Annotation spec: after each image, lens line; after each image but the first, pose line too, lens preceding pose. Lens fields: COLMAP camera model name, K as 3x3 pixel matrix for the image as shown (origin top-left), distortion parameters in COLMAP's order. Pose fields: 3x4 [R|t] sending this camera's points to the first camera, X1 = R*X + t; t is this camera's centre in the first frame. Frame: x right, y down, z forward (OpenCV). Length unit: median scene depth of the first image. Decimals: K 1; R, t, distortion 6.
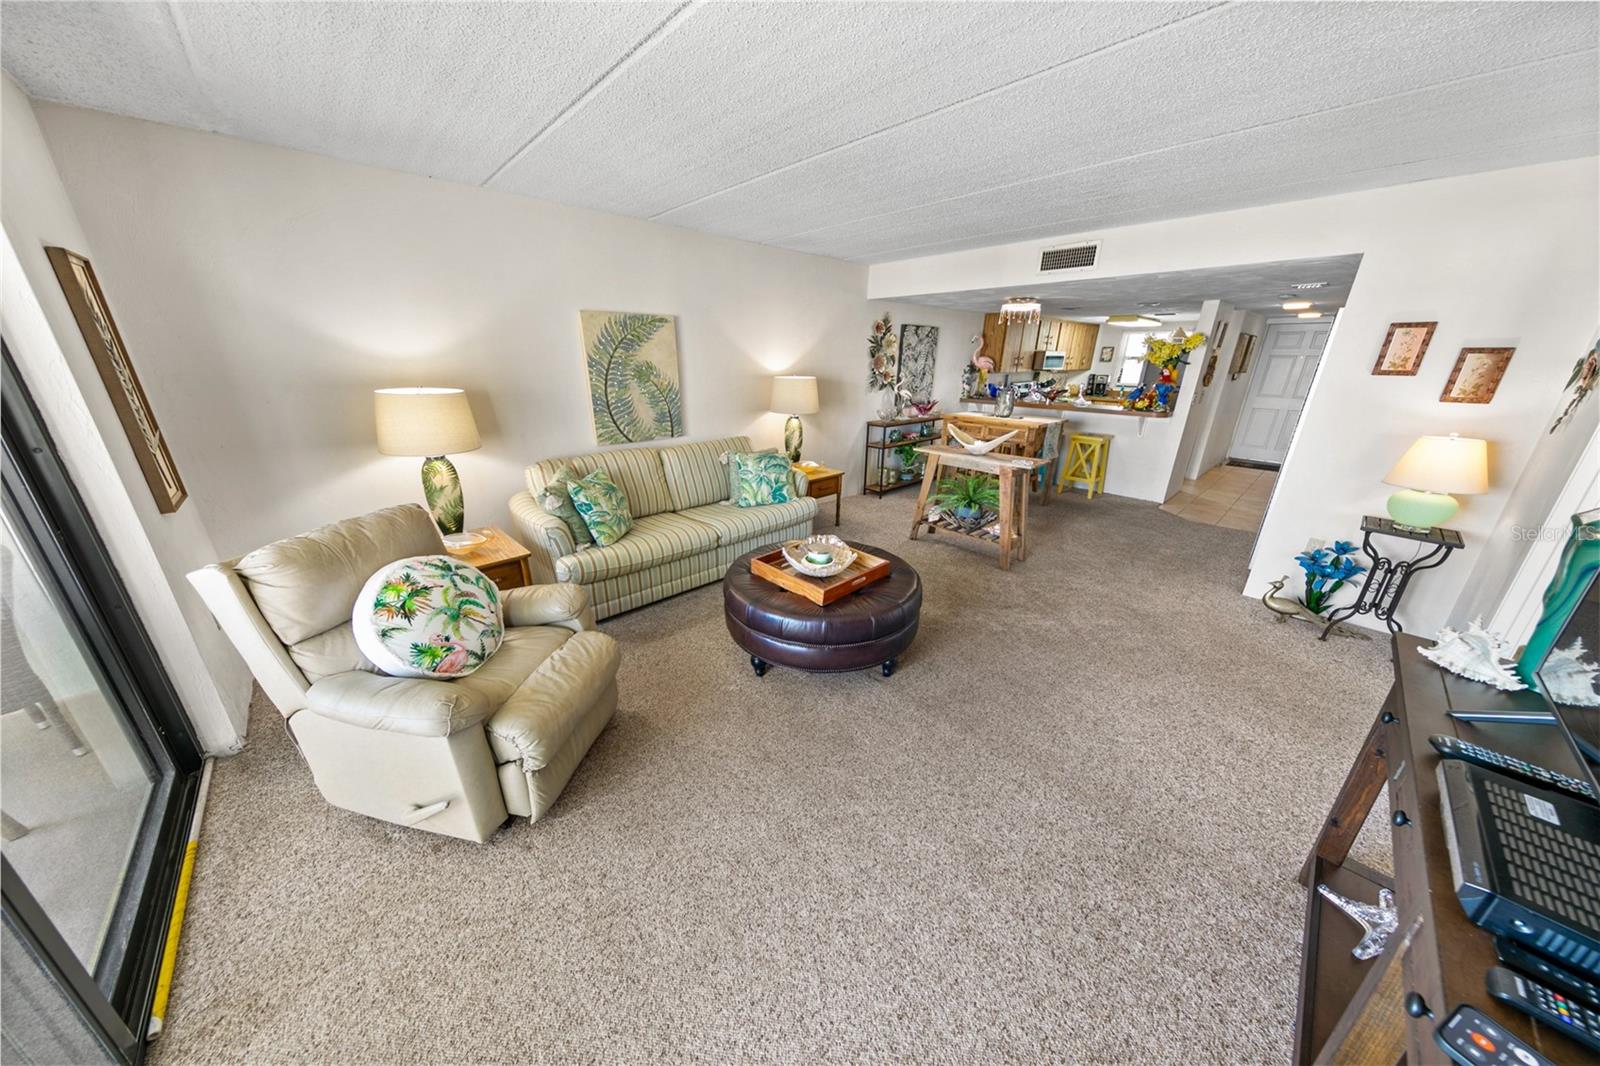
lens RADIAL K [[499.4, 0, 796.1], [0, 499.4, 532.8], [0, 0, 1]] dist [0.009175, -0.000899]
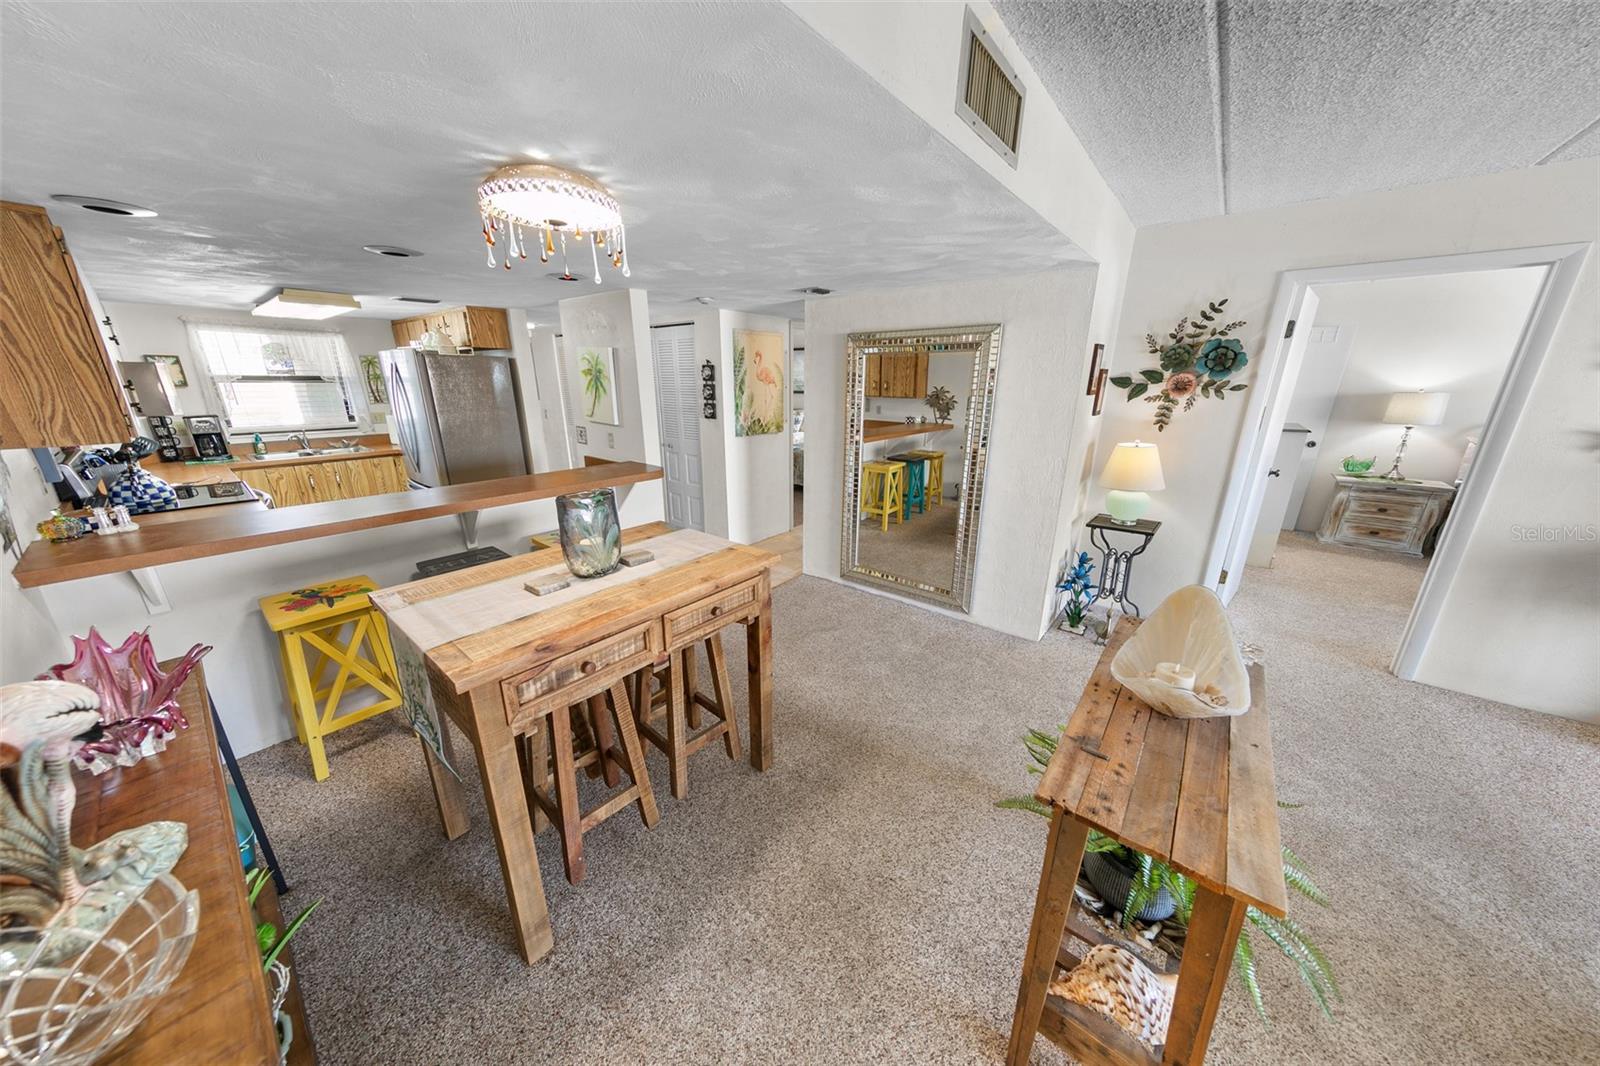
lens RADIAL K [[508.2, 0, 795.3], [0, 508.2, 533.6], [0, 0, 1]] dist [0.008968, -0.000307]
pose [[-0.129864, -0.303001, 0.944100, 0.092670], [0.331992, 0.883916, 0.329352, -0.295196], [-0.934300, 0.356205, -0.014195, 0.818705]]
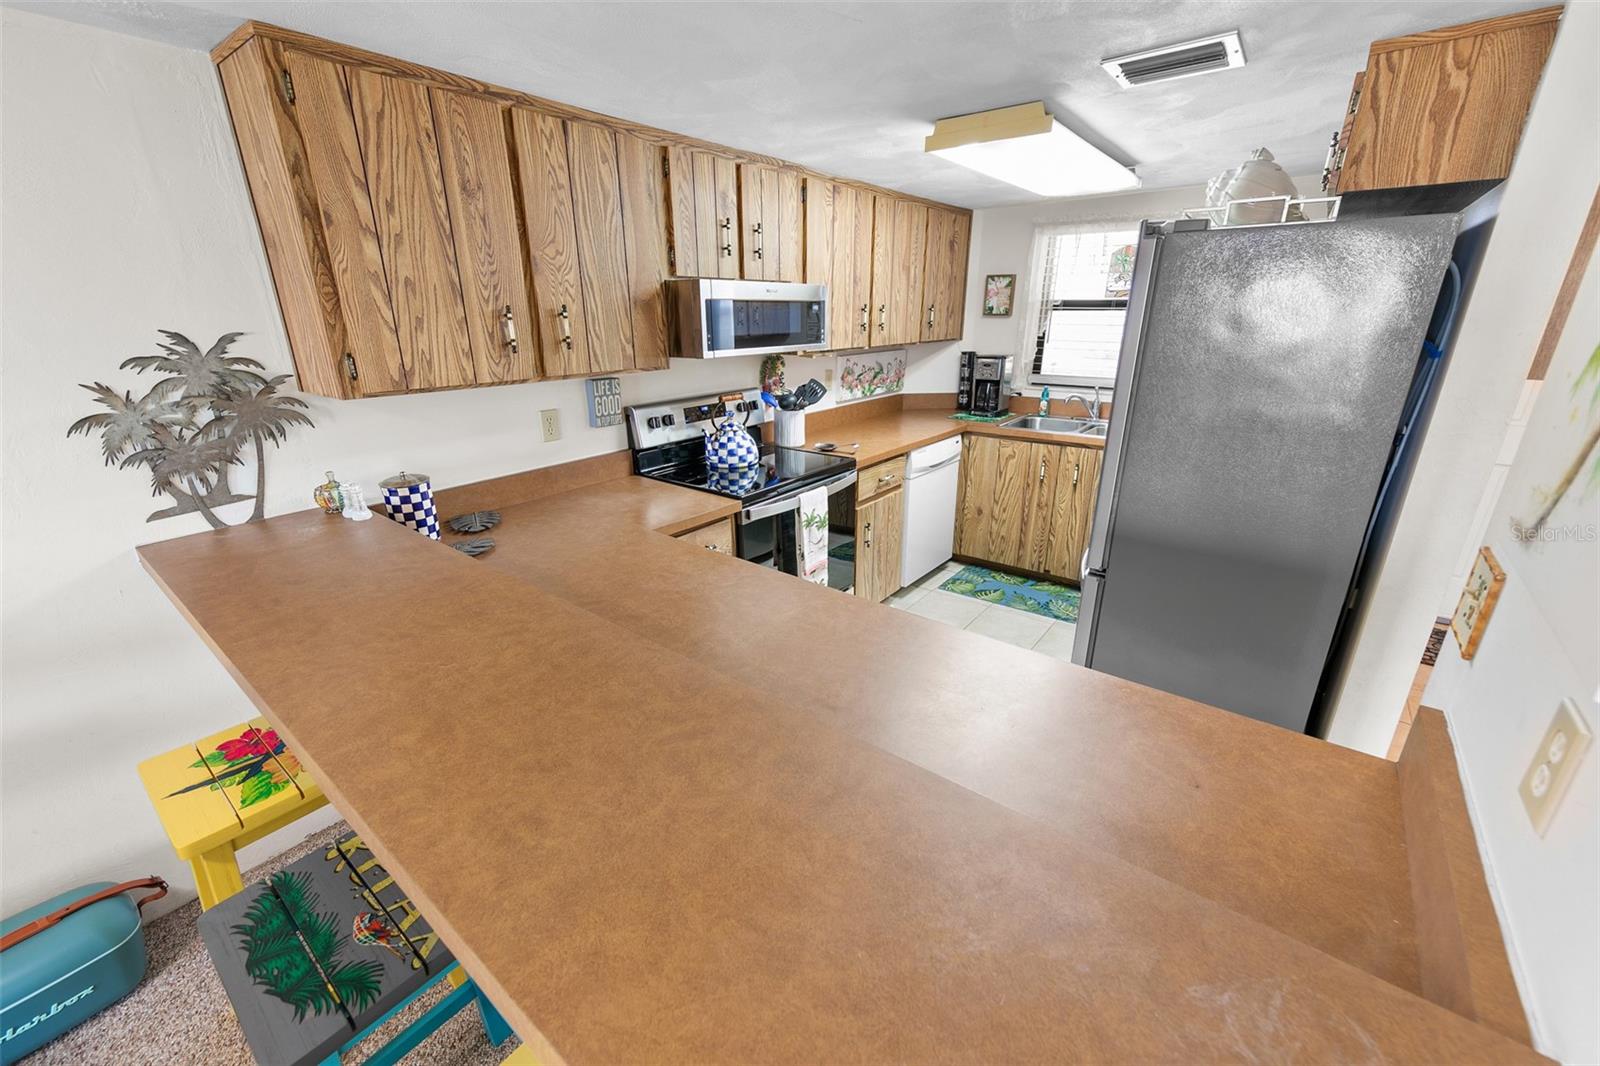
lens RADIAL K [[638.9, 0, 796.9], [0, 638.9, 532.4], [0, 0, 1]] dist [0.008017, 0.000020]
pose [[0.987461, -0.068318, 0.142316, 0.628921], [0.068987, 0.997618, 0.000240, -0.310712], [-0.141993, 0.009581, 0.989821, 0.897535]]
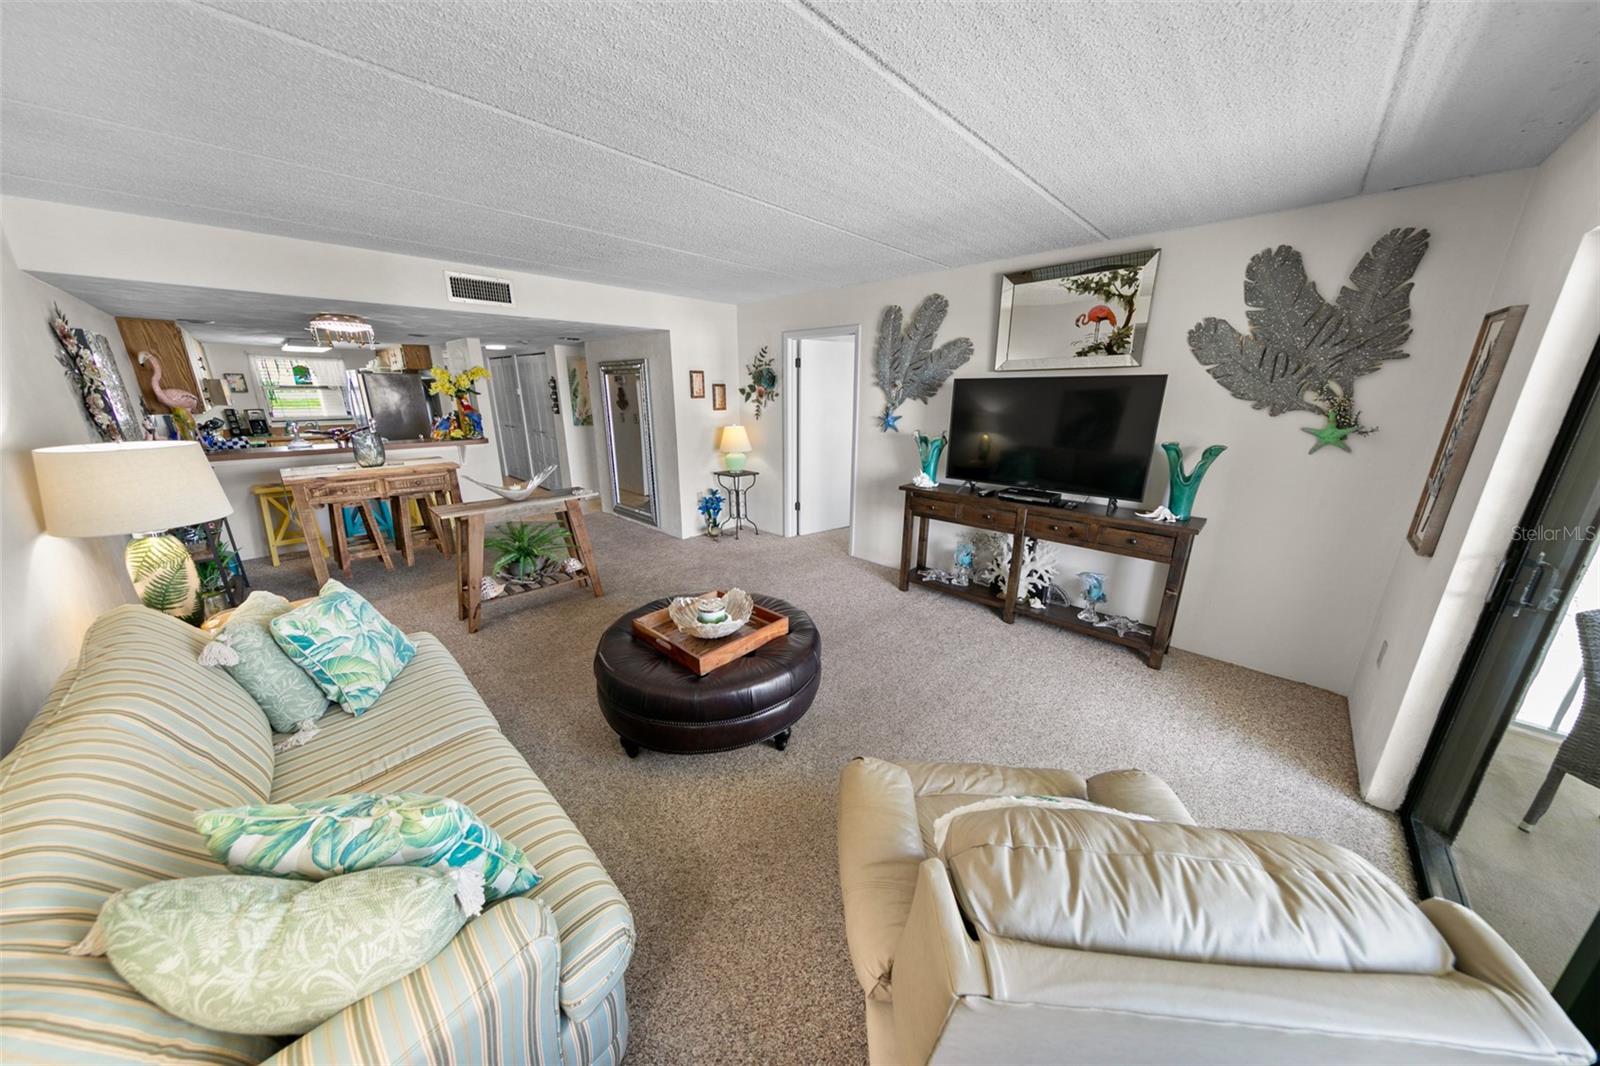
lens RADIAL K [[499.4, 0, 796.1], [0, 499.4, 532.8], [0, 0, 1]] dist [0.009175, -0.000899]
pose [[-0.053910, -0.290400, 0.955386, -0.363565], [0.332769, 0.896860, 0.291388, -0.138664], [-0.941466, 0.333631, 0.048286, 0.358799]]
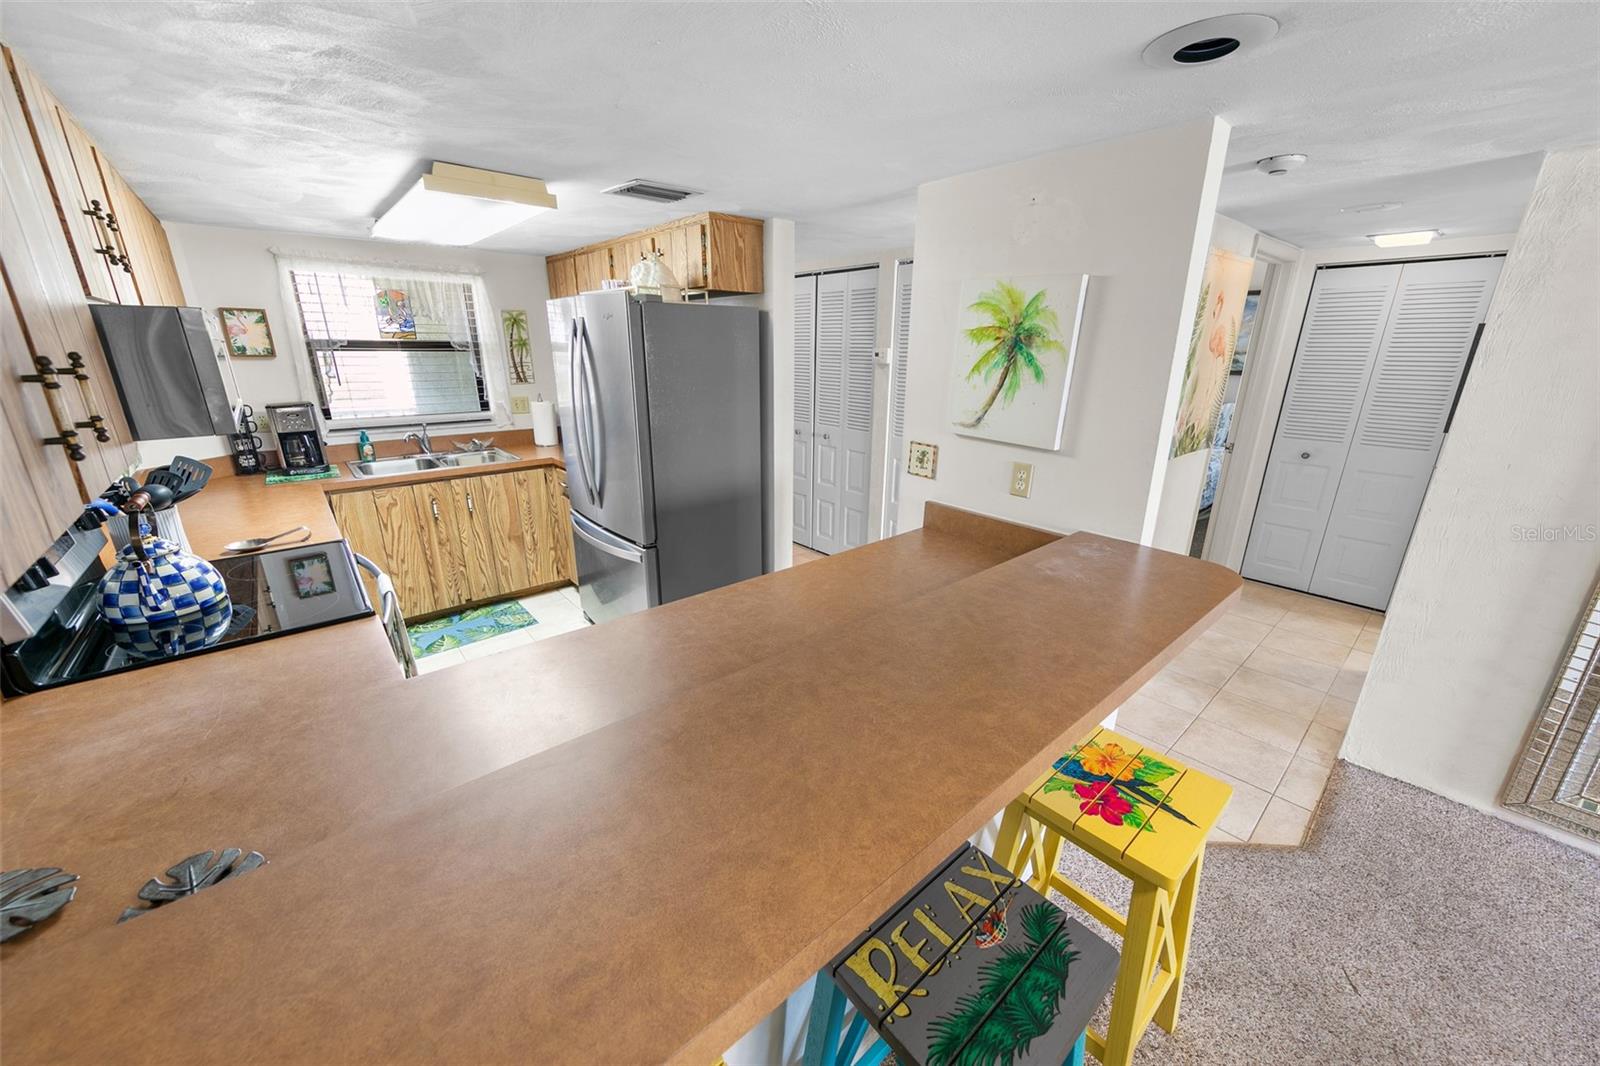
lens RADIAL K [[591.0, 0, 794.7], [0, 591.0, 531.8], [0, 0, 1]] dist [0.007787, -0.000157]
pose [[0.040589, -0.313325, 0.948778, 0.417030], [0.332540, 0.899664, 0.282879, -0.379794], [-0.942215, 0.304025, 0.140710, 1.069330]]
